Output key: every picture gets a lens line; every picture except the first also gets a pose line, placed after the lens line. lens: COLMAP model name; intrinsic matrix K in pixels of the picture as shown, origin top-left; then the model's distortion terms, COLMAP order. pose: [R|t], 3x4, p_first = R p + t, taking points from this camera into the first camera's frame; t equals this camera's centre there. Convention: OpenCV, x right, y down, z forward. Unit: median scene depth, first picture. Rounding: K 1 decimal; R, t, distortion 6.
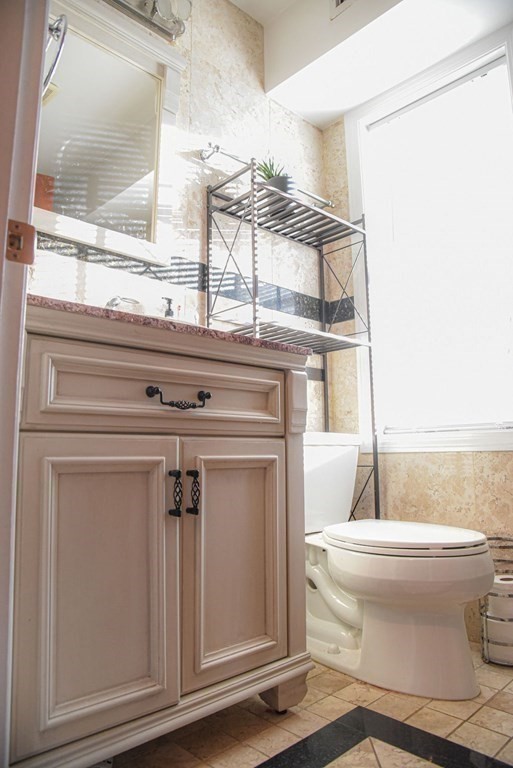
lens RADIAL K [[515.4, 0, 257.2], [0, 515.4, 378.2], [0, 0, 1]] dist [-0.123159, 0.064030]
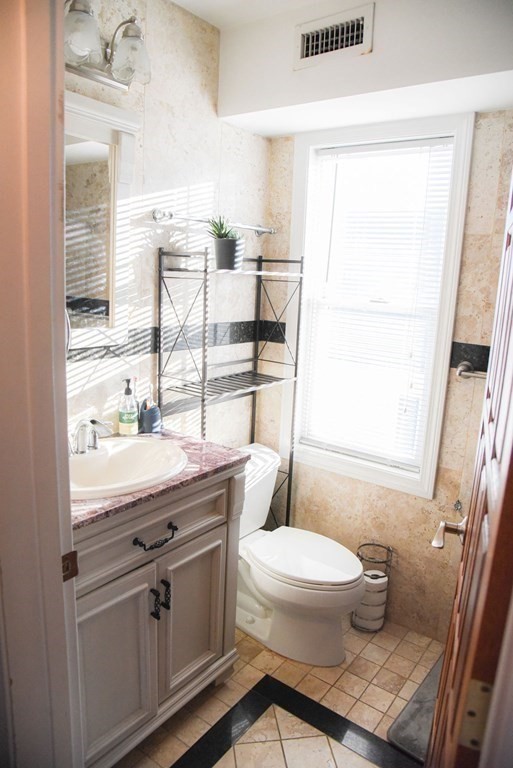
lens RADIAL K [[515.4, 0, 257.2], [0, 515.4, 378.2], [0, 0, 1]] dist [-0.123159, 0.064030]
pose [[0.984909, 0.021955, 0.171674, -0.077397], [-0.077055, 0.943815, 0.321366, -0.498464], [-0.154972, -0.329745, 0.931264, -0.094364]]
